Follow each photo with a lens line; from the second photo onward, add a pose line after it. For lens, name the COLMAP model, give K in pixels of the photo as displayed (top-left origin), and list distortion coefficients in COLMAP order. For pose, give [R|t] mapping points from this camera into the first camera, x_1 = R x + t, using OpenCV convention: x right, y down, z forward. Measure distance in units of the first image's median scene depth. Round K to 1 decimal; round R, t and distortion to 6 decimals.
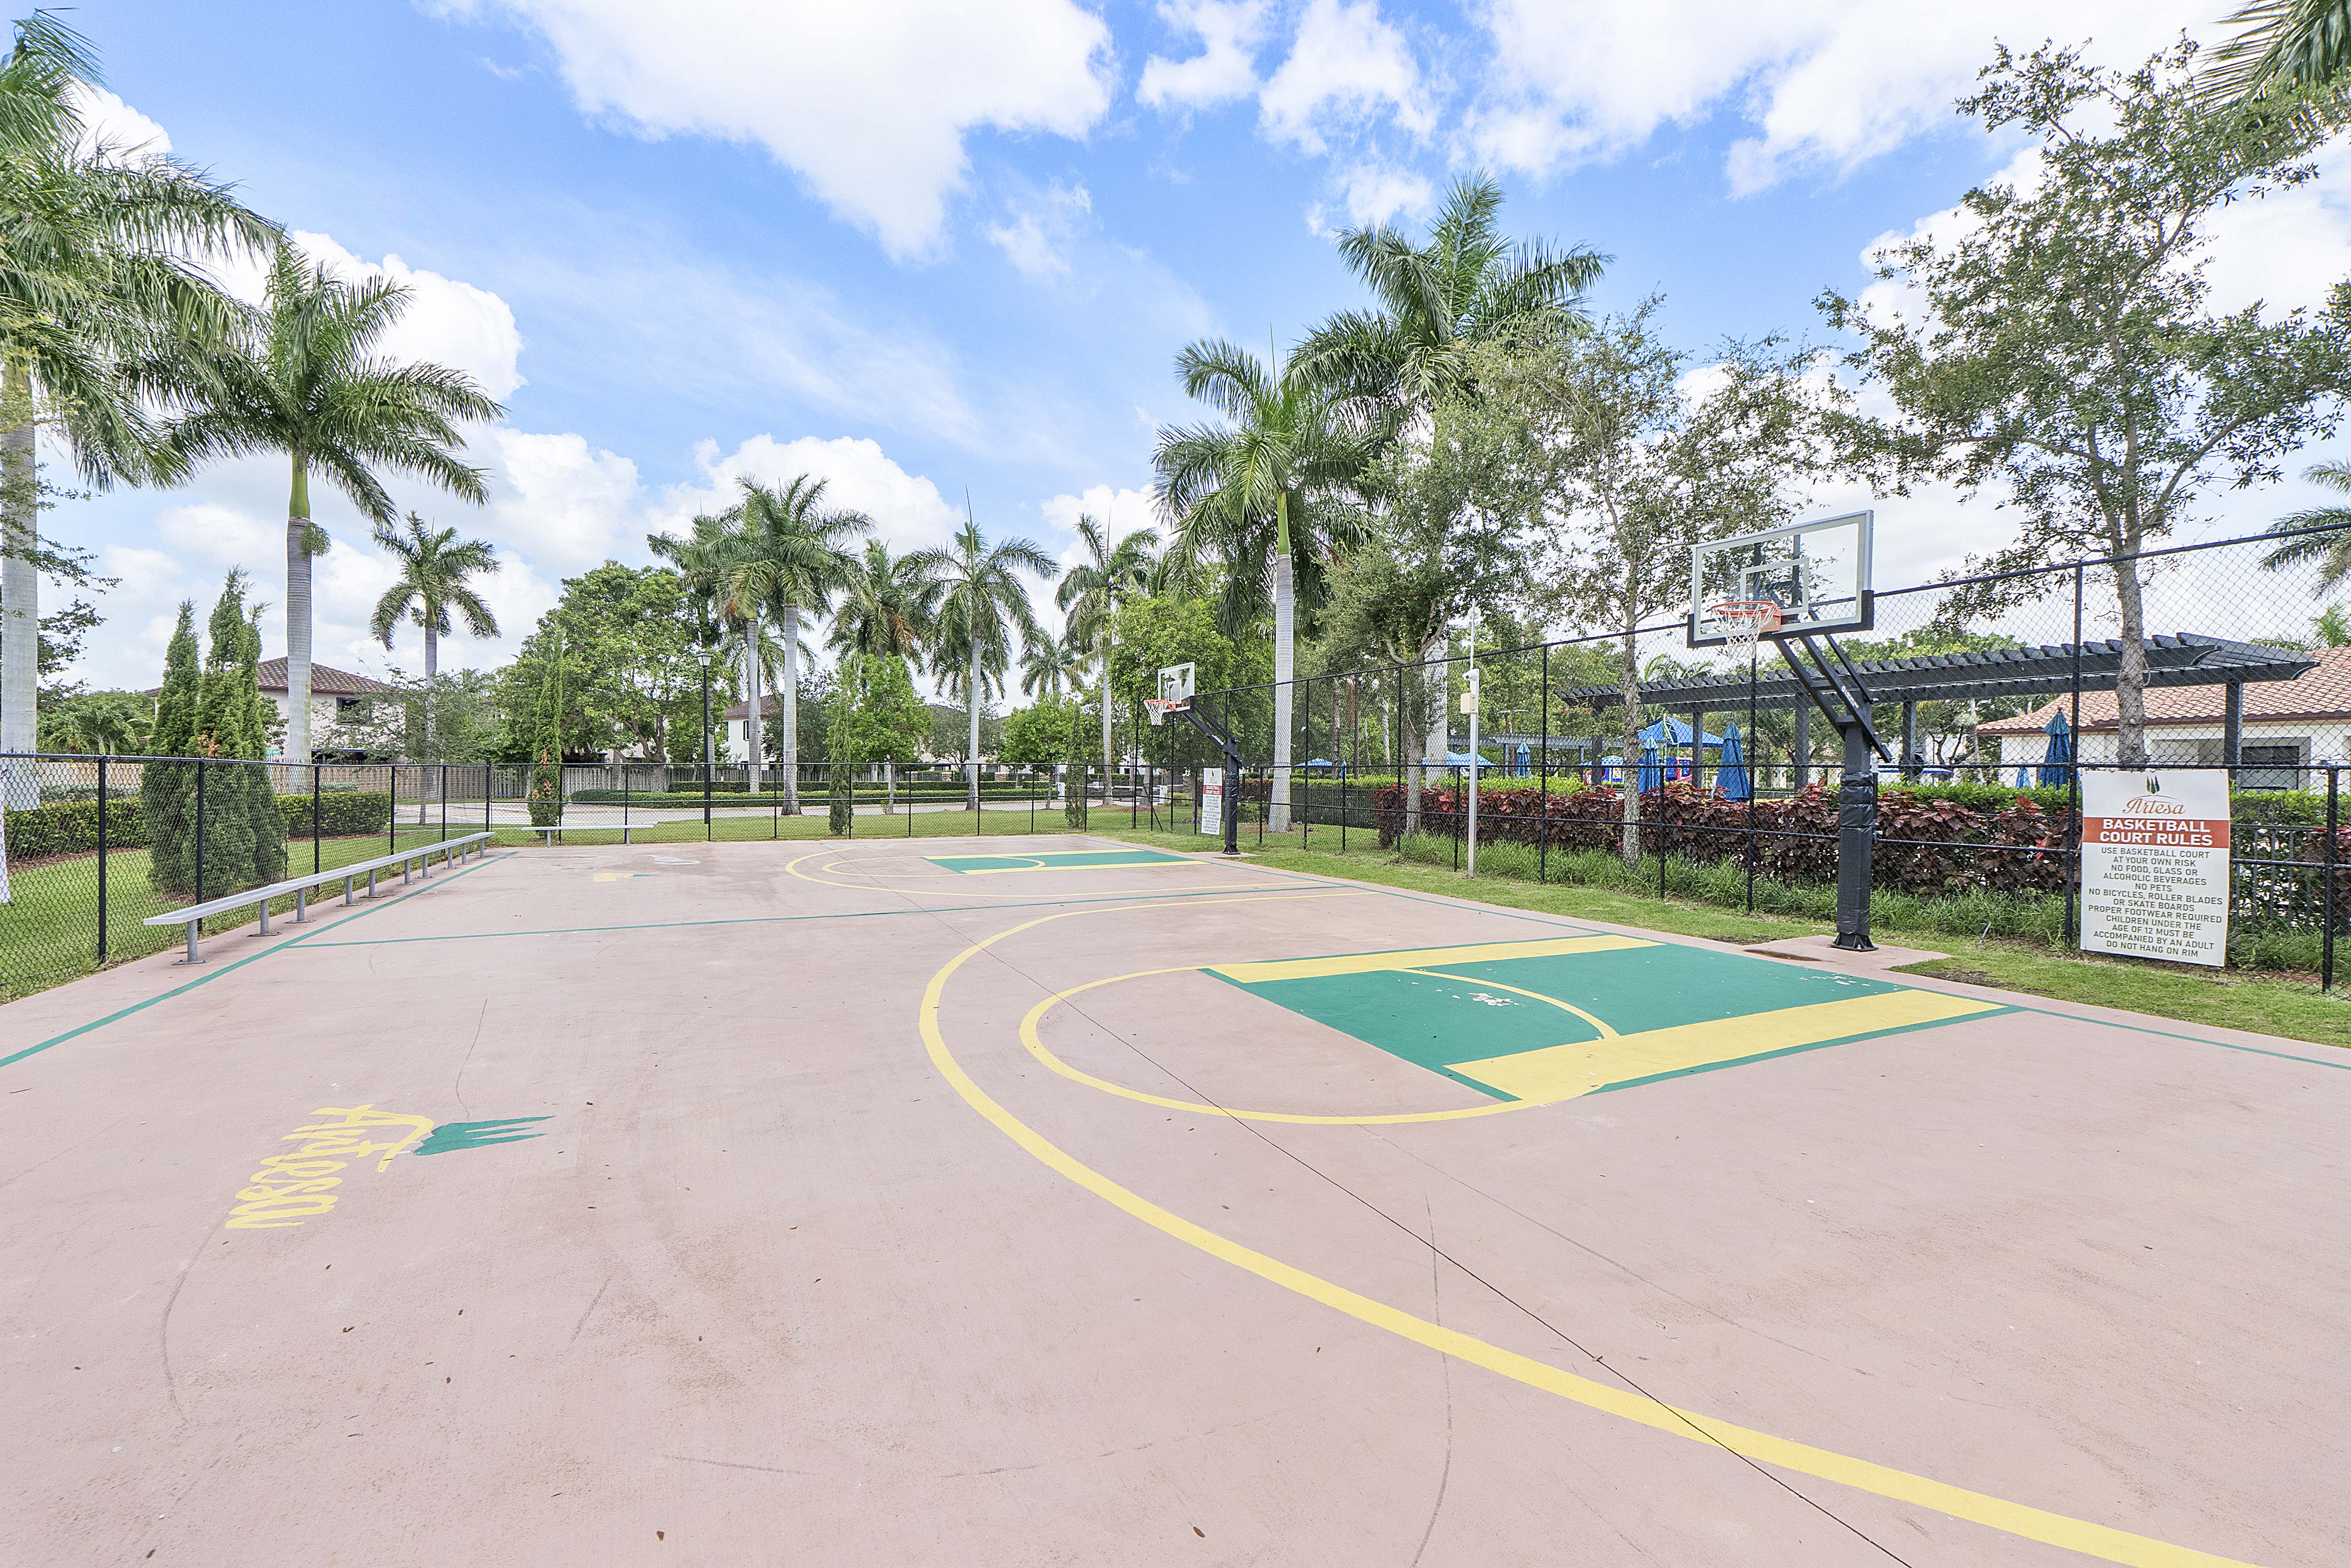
lens RADIAL K [[1000.3, 0, 1175.0], [0, 1000.3, 786.9], [0, 0, 1]] dist [-0.005208, -0.000896]
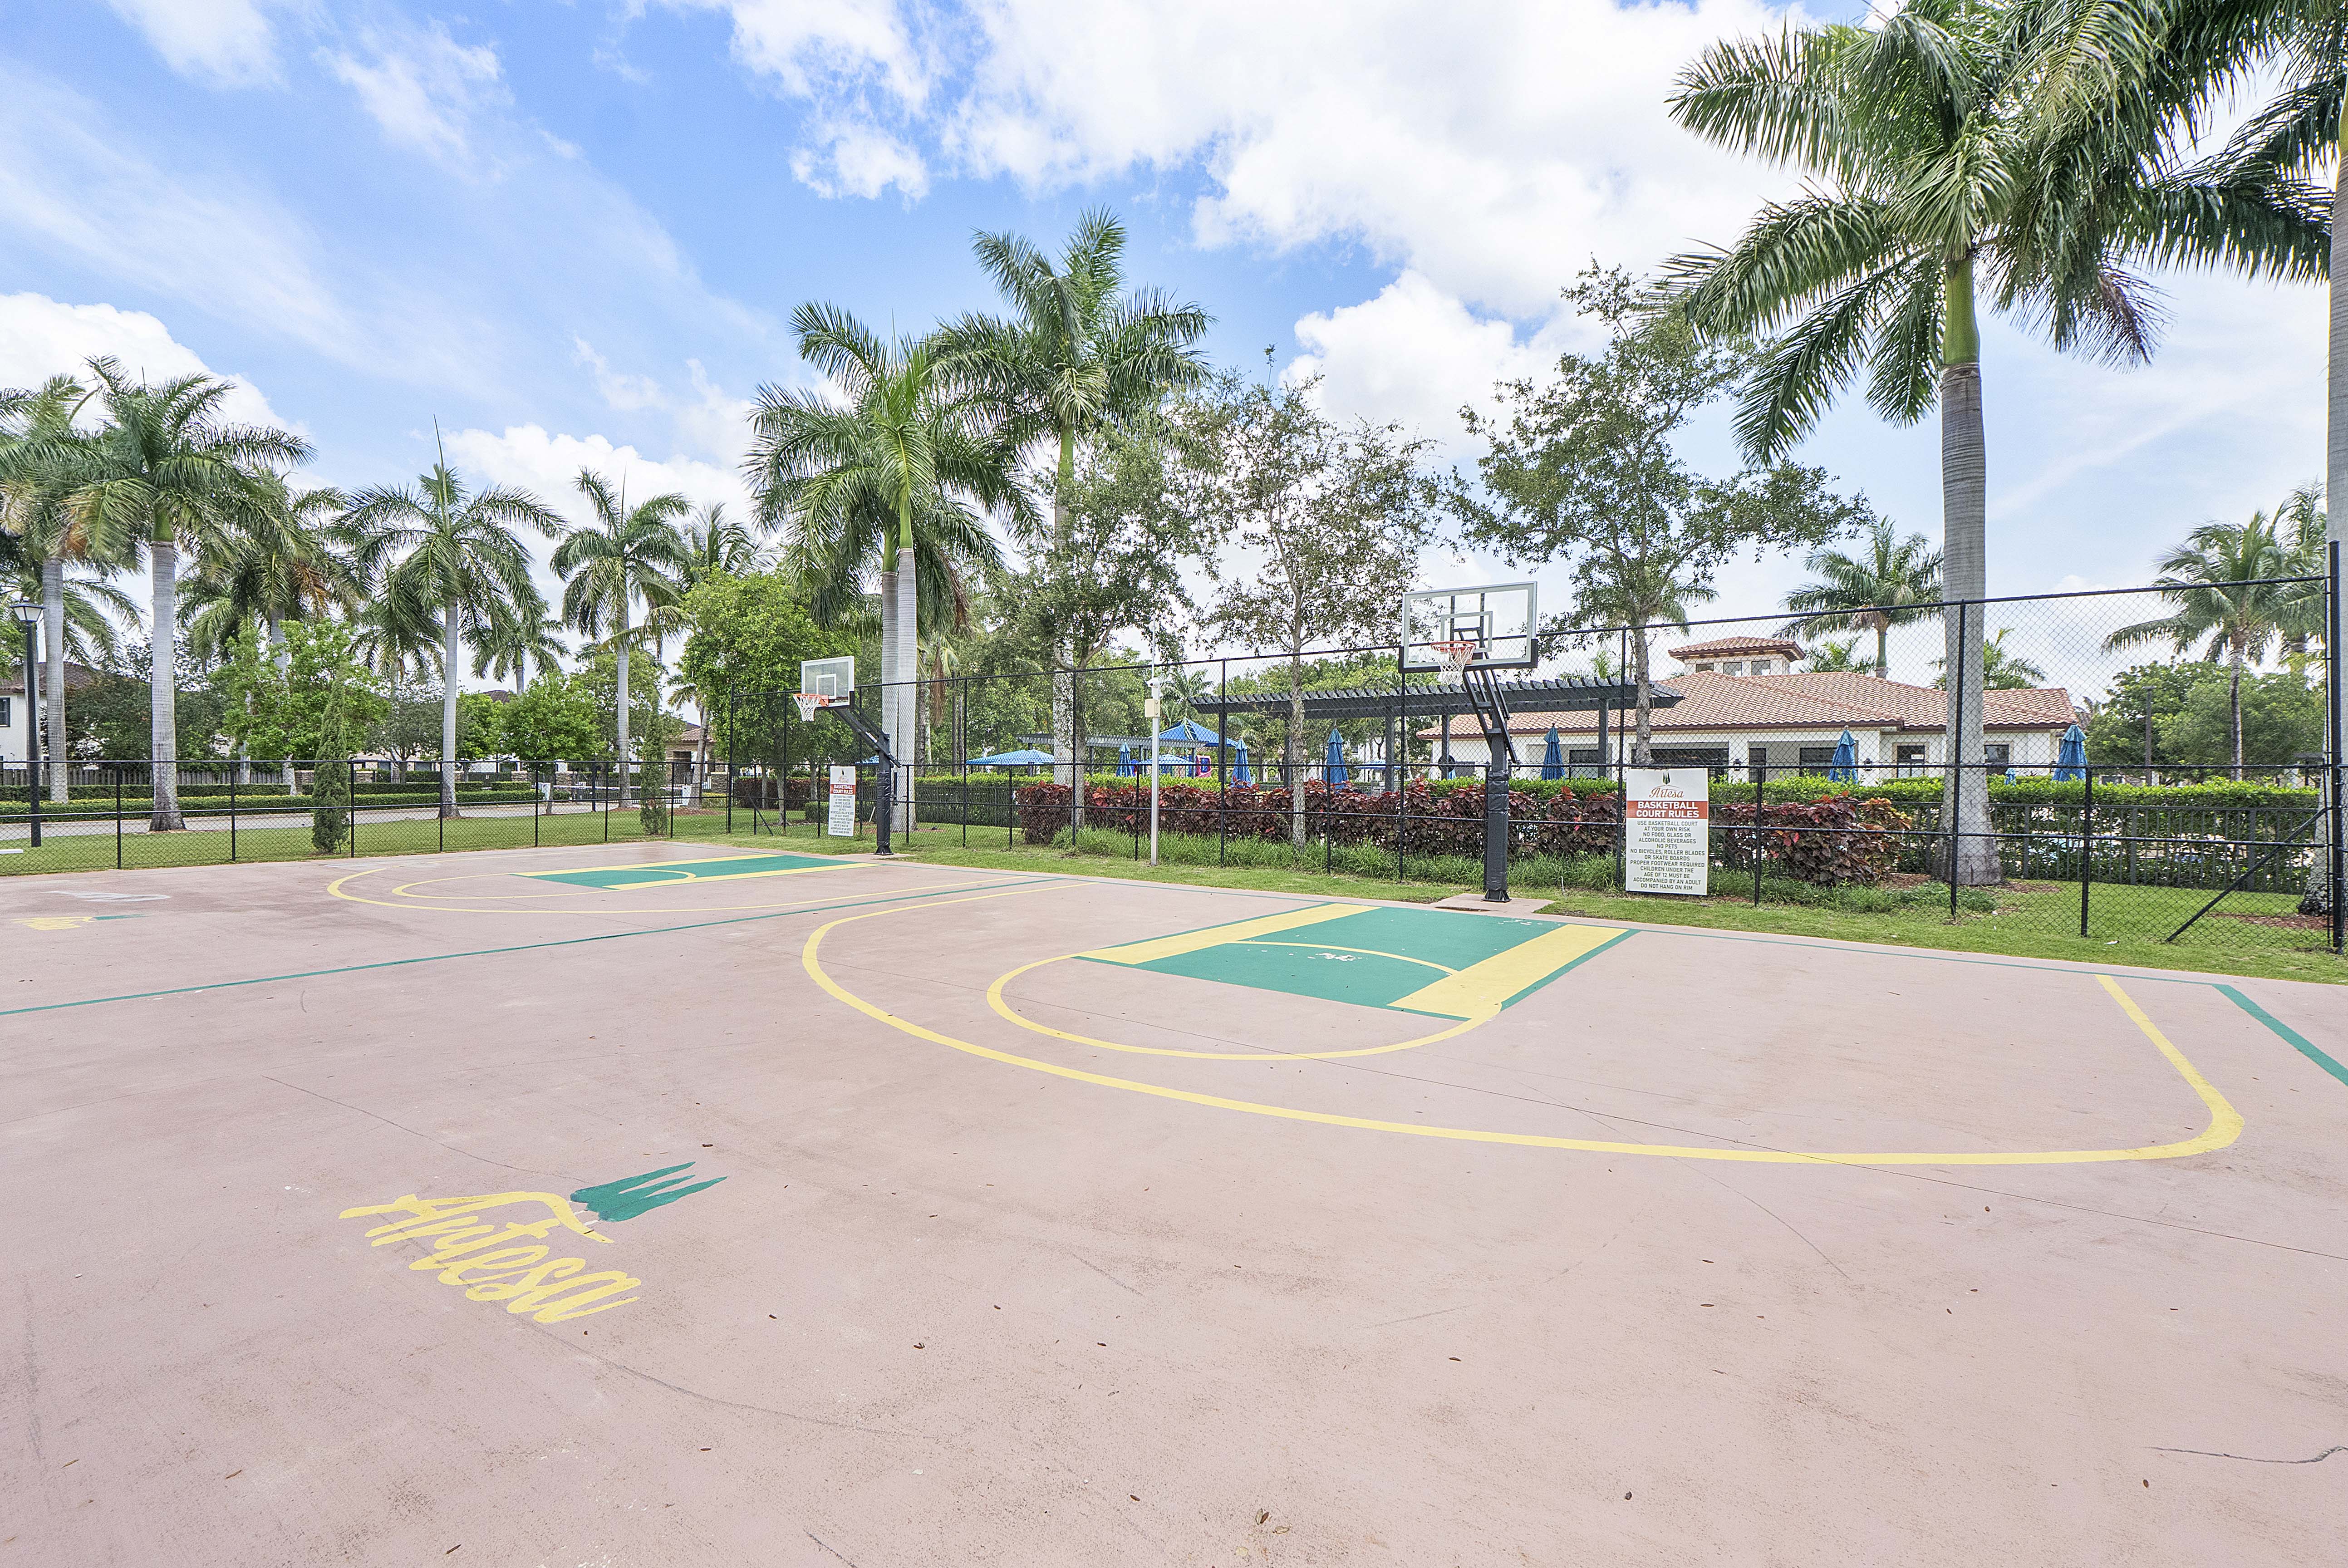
lens RADIAL K [[1008.6, 0, 1172.5], [0, 1008.6, 807.4], [0, 0, 1]] dist [-0.009973, -0.000538]
pose [[0.880696, -0.019982, 0.473261, -0.387462], [0.008792, 0.999627, 0.025845, -0.004350], [-0.473601, -0.018601, 0.880543, 0.004711]]
